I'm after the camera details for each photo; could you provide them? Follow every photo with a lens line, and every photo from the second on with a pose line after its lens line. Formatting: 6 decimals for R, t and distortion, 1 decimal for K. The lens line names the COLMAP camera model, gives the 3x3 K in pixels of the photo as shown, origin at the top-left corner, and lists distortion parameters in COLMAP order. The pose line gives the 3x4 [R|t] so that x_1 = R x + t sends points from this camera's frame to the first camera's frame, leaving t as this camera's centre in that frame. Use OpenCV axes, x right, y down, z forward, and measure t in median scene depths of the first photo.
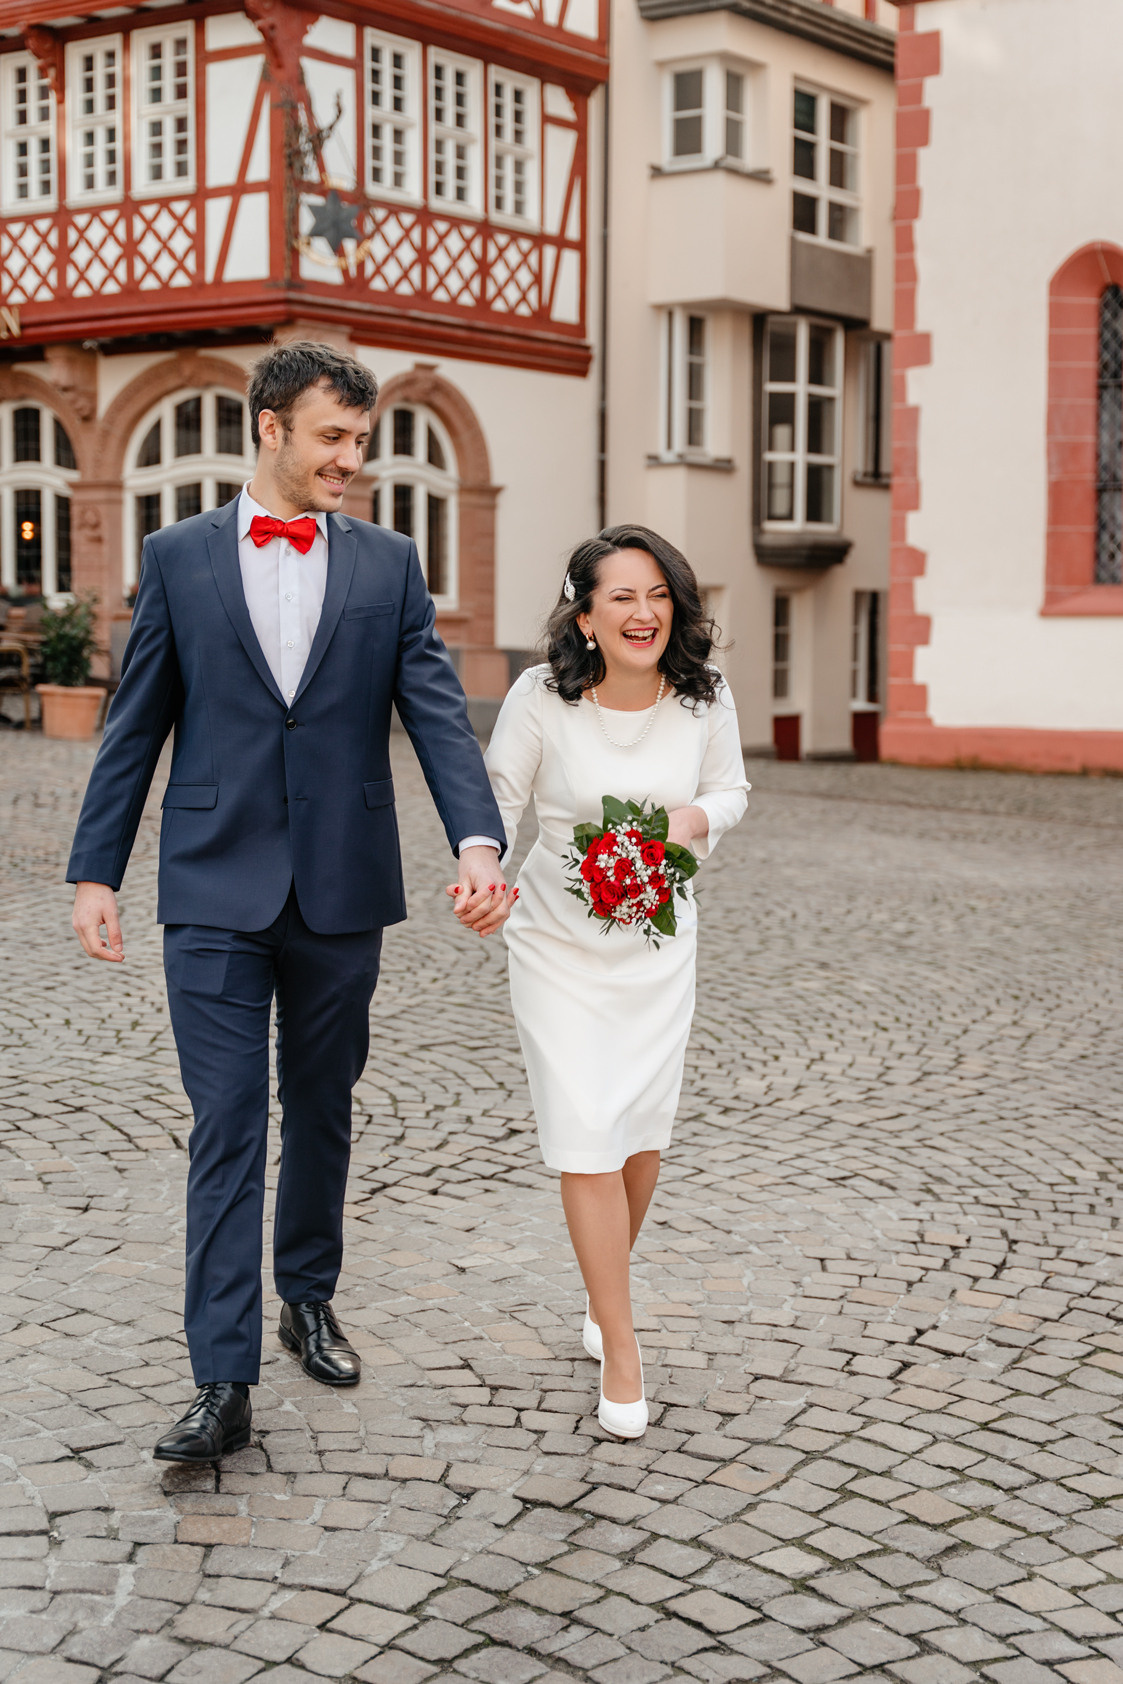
lens RADIAL K [[2590.9, 0, 561.5], [0, 2590.9, 842.0], [0, 0, 1]] dist [0.007723, 0.020606]
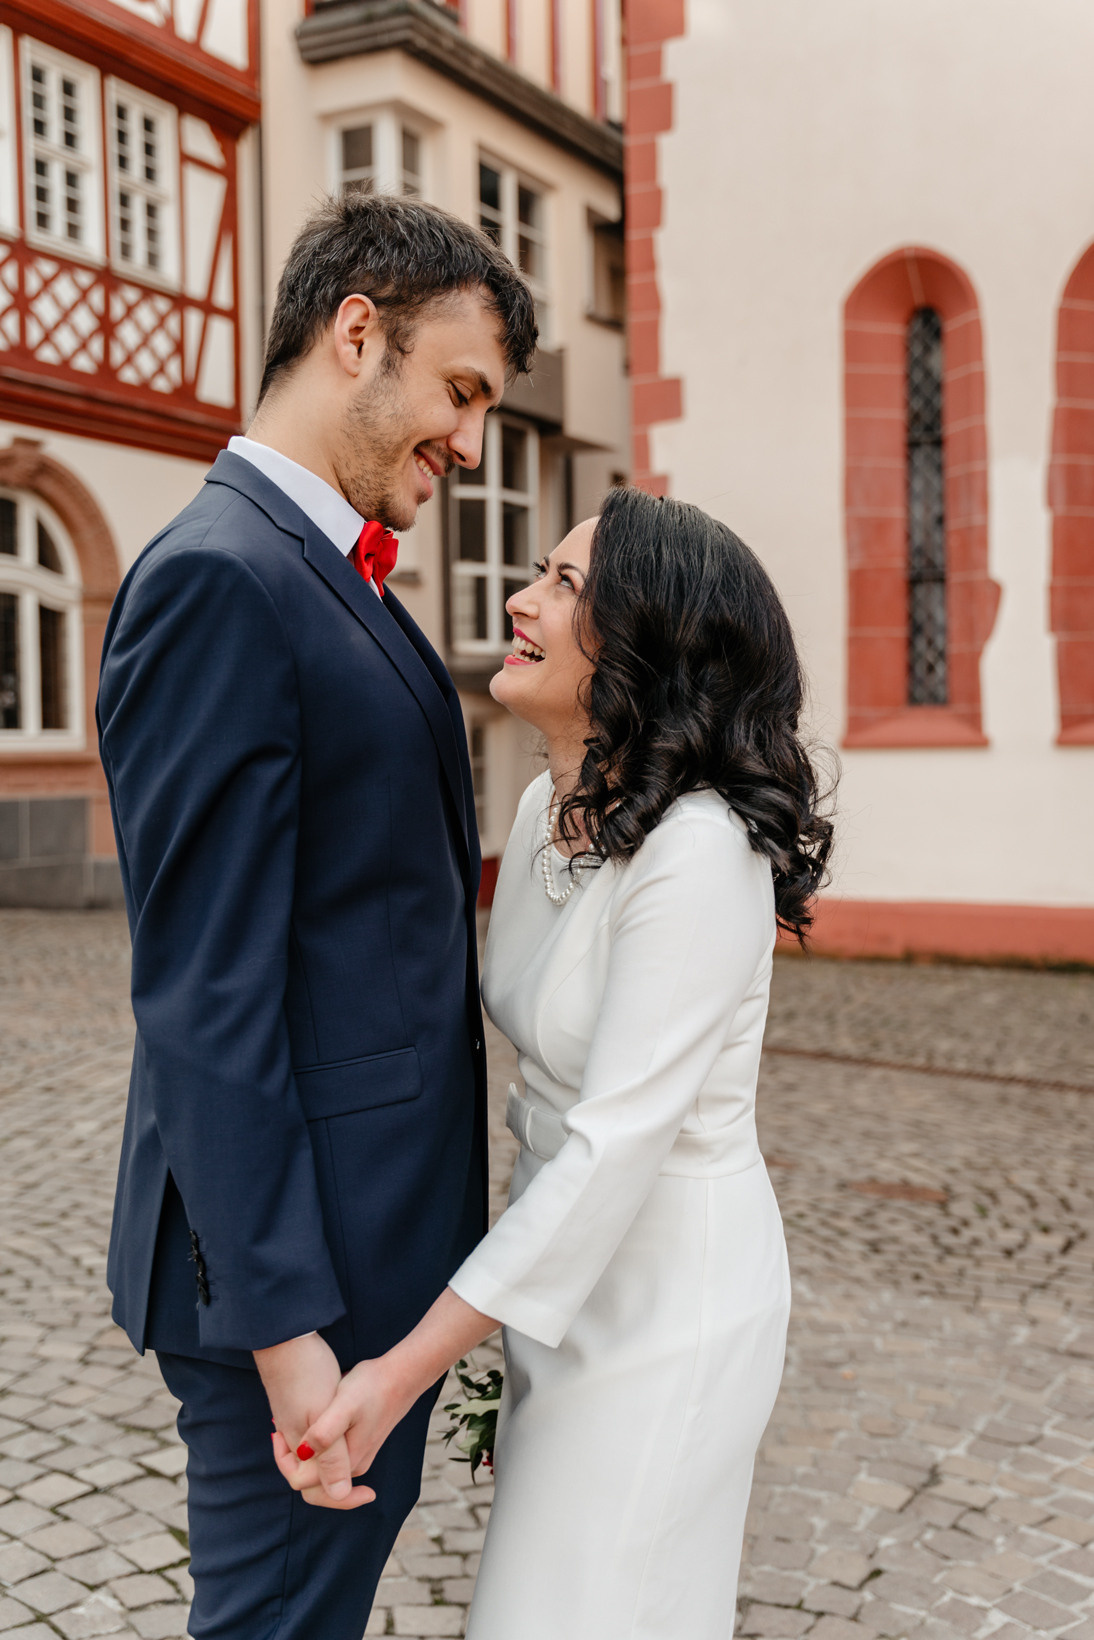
lens RADIAL K [[1984.9, 0, 588.7], [0, 1984.9, 821.2], [0, 0, 1]] dist [0.008469, 0.020123]
pose [[0.988111, -0.022228, 0.152126, 0.021522], [0.028865, 0.998719, -0.041563, -0.038407], [-0.151007, 0.045460, 0.987487, 0.383728]]
